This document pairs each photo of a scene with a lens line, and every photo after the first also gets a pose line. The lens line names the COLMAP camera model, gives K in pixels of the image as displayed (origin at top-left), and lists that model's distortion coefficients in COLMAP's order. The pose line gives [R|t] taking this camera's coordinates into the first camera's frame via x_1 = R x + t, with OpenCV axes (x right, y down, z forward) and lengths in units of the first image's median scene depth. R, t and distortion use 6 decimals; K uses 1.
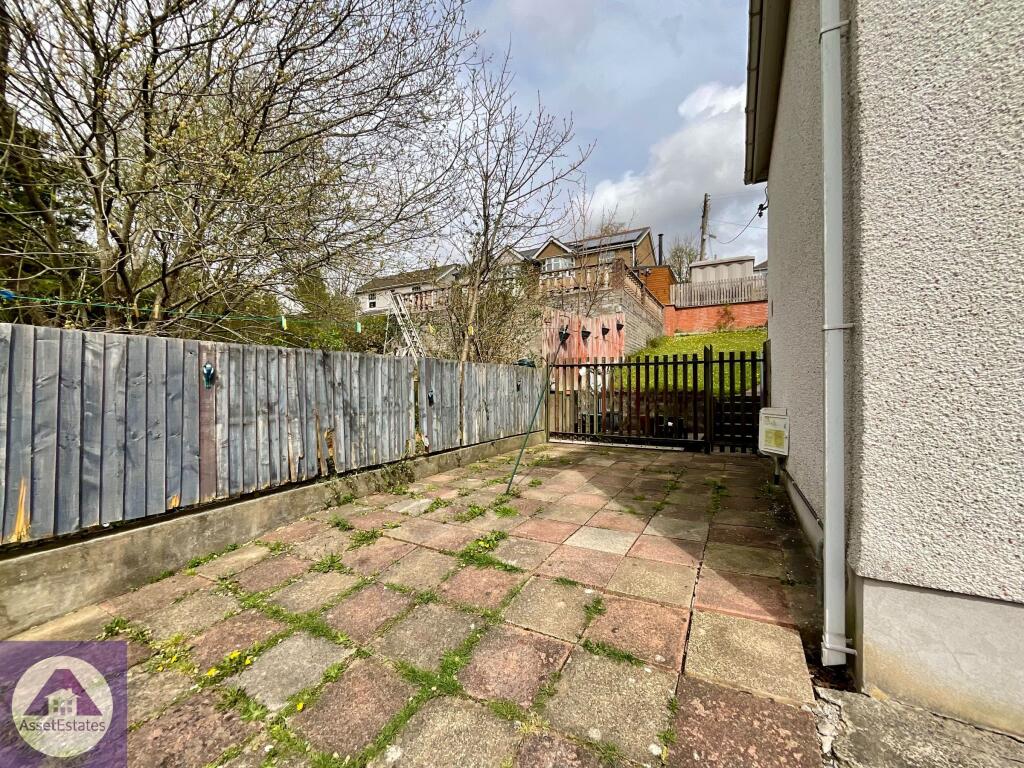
lens RADIAL K [[413.5, 0, 509.6], [0, 413.5, 375.5], [0, 0, 1]] dist [0.007324, 0.000900]
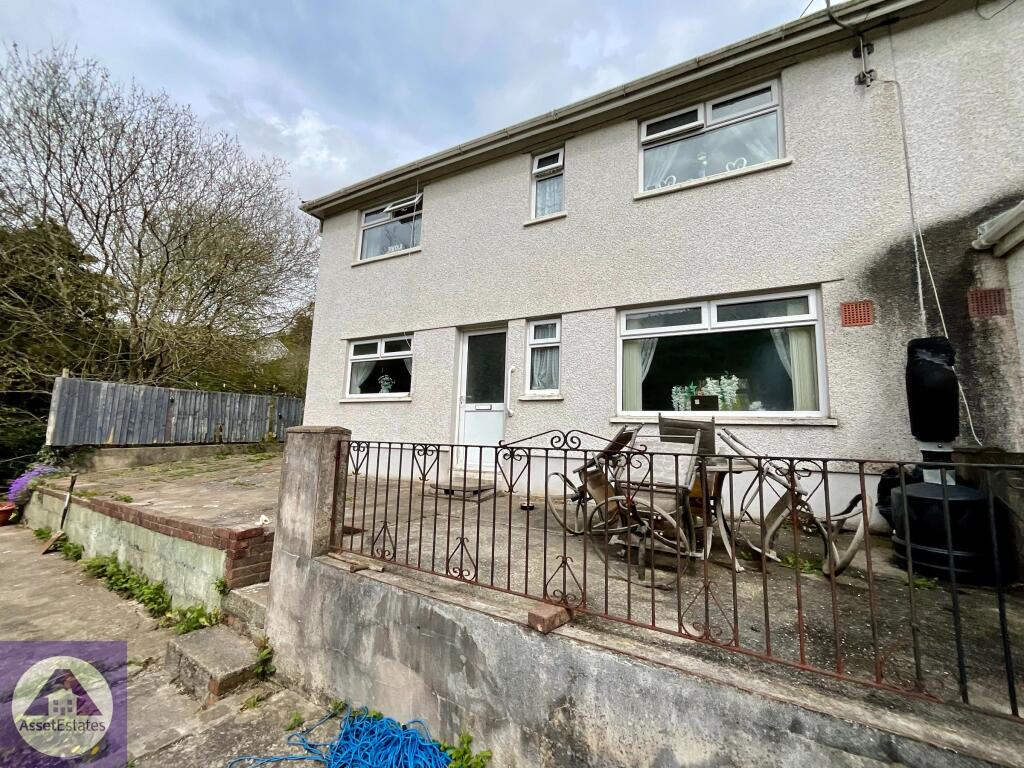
lens RADIAL K [[413.5, 0, 511.8], [0, 413.5, 379.3], [0, 0, 1]] dist [0.007324, 0.000900]
pose [[0.998691, 0.033422, -0.038729, 0.964475], [-0.037096, 0.994457, -0.098386, 0.028841], [0.035226, 0.099694, 0.994394, -1.002770]]
